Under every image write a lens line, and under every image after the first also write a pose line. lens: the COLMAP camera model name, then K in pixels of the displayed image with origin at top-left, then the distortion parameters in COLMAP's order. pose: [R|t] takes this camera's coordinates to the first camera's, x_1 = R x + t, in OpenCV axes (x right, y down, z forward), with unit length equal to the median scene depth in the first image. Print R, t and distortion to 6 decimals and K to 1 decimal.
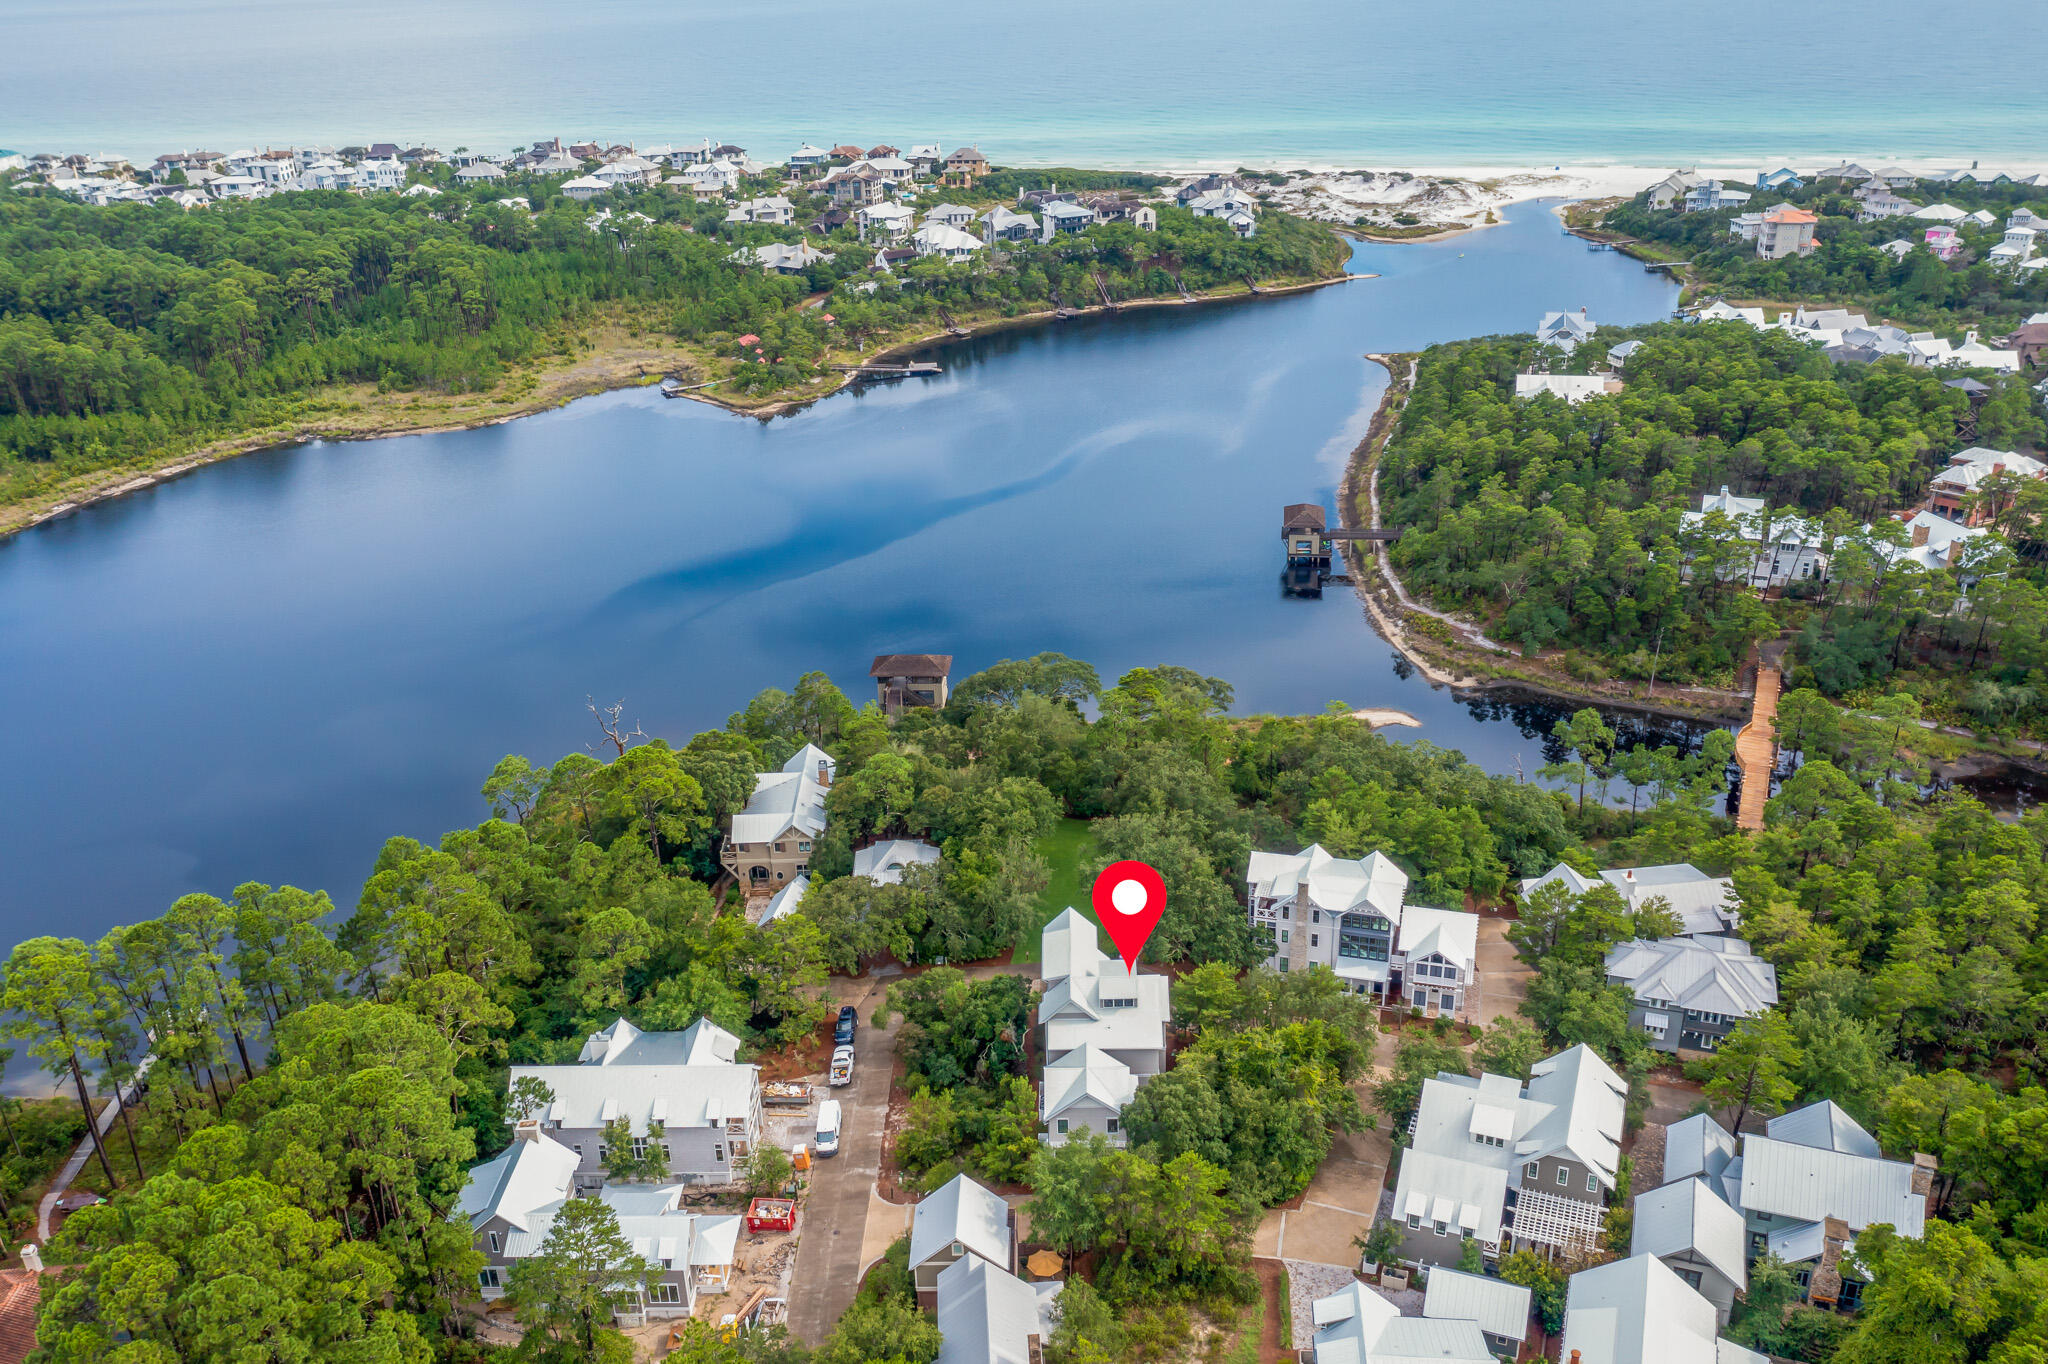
lens RADIAL K [[1576.7, 0, 1017.7], [0, 1576.7, 680.9], [0, 0, 1]] dist [-0.006241, 0.003544]
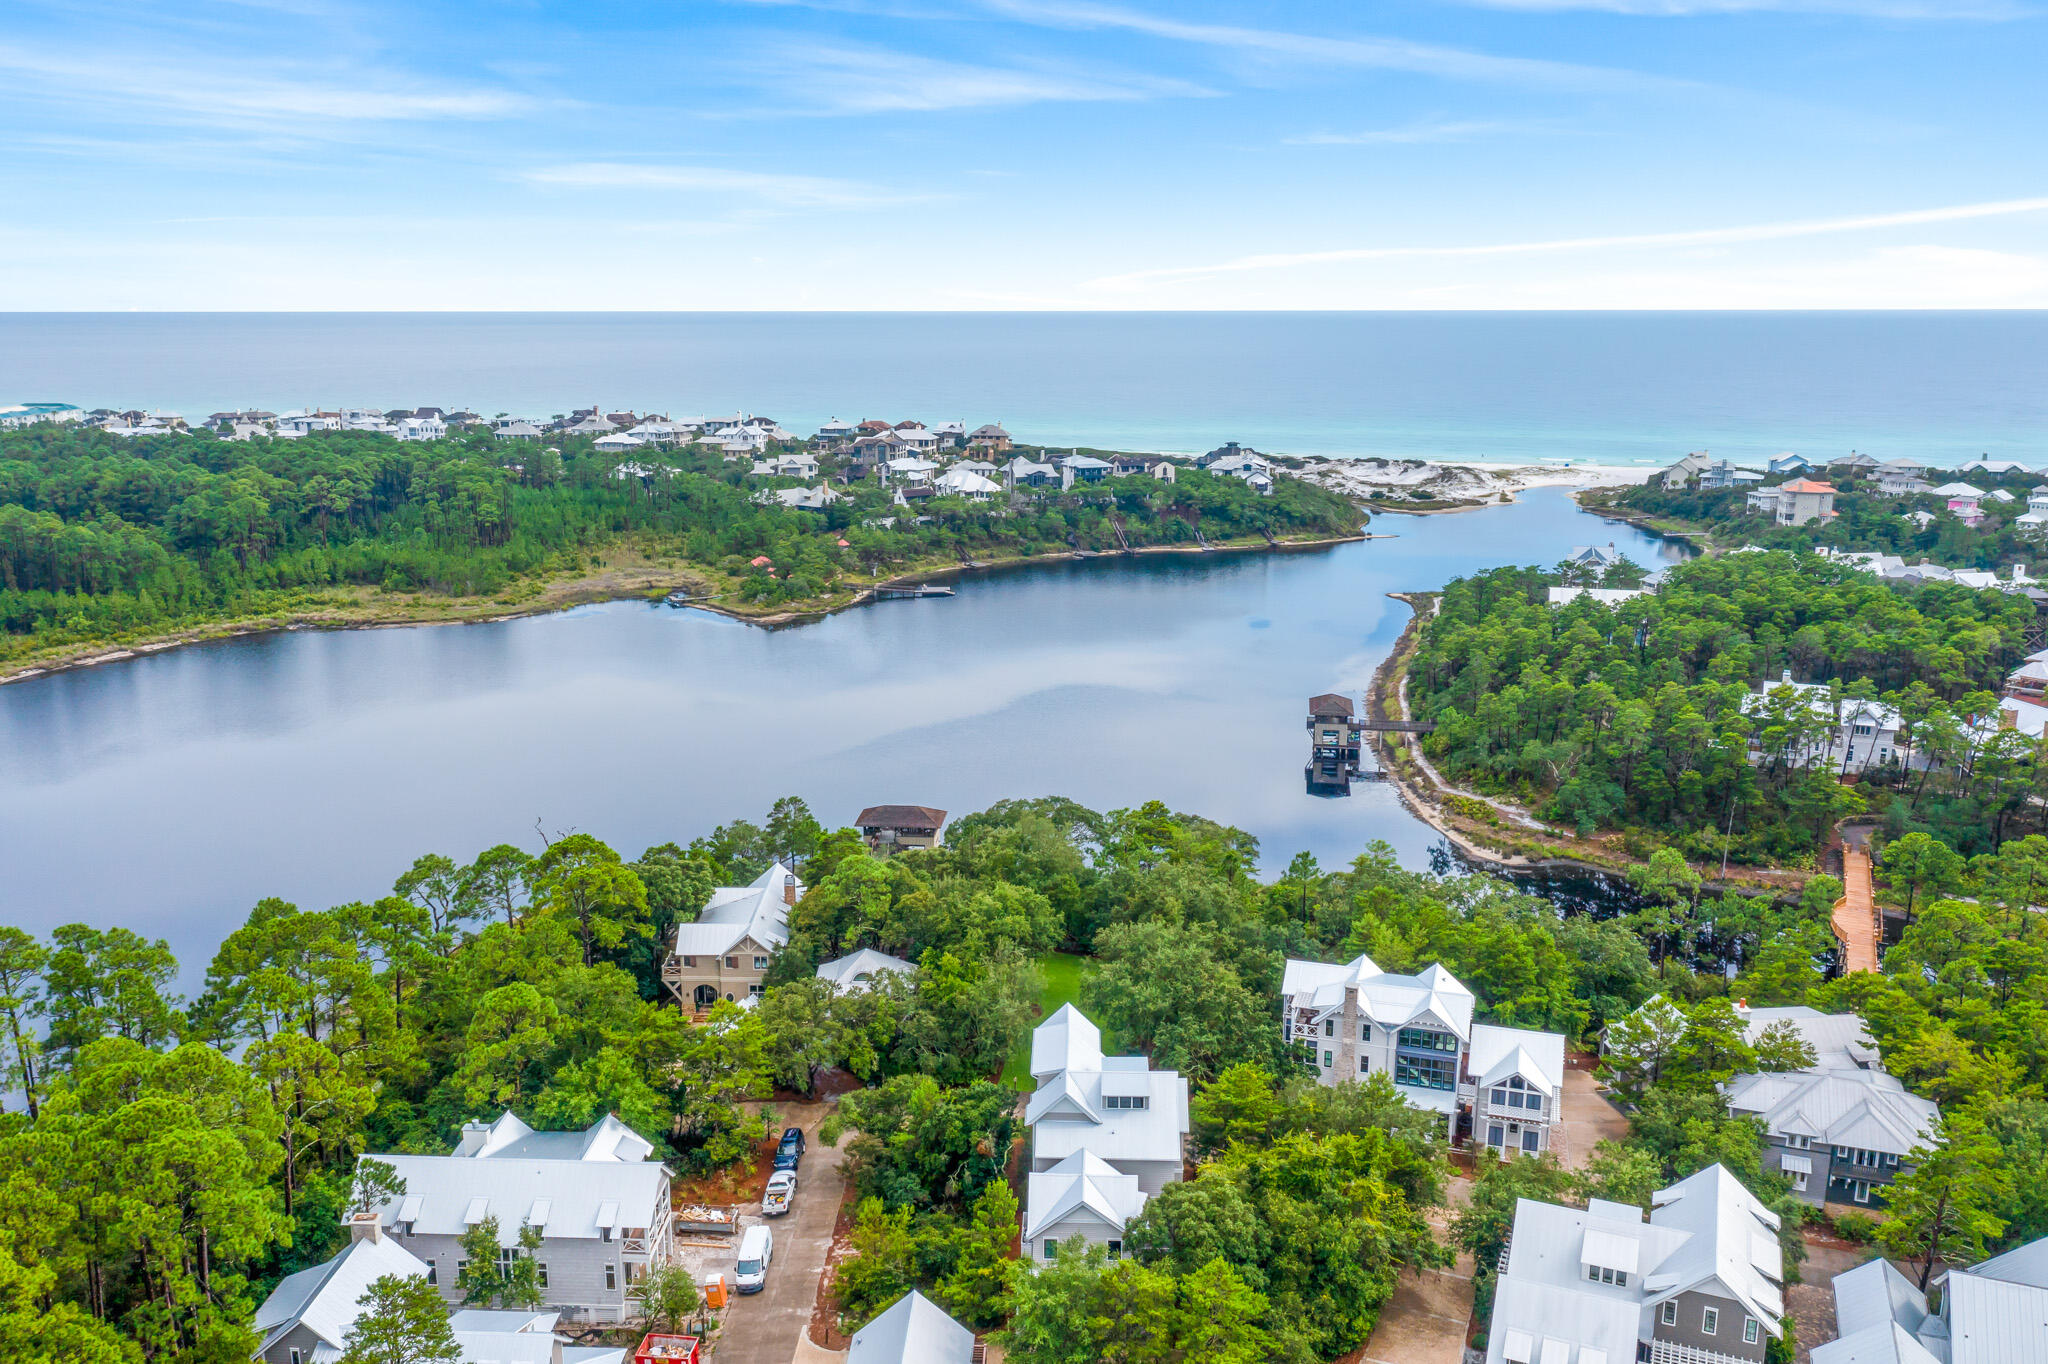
lens RADIAL K [[1576.7, 0, 1017.7], [0, 1576.7, 680.9], [0, 0, 1]] dist [-0.006241, 0.003544]
pose [[0.999311, 0.035803, -0.009745, 0.006657], [-0.036989, 0.981961, -0.185431, 0.101199], [0.002930, 0.185663, 0.982609, 0.122739]]
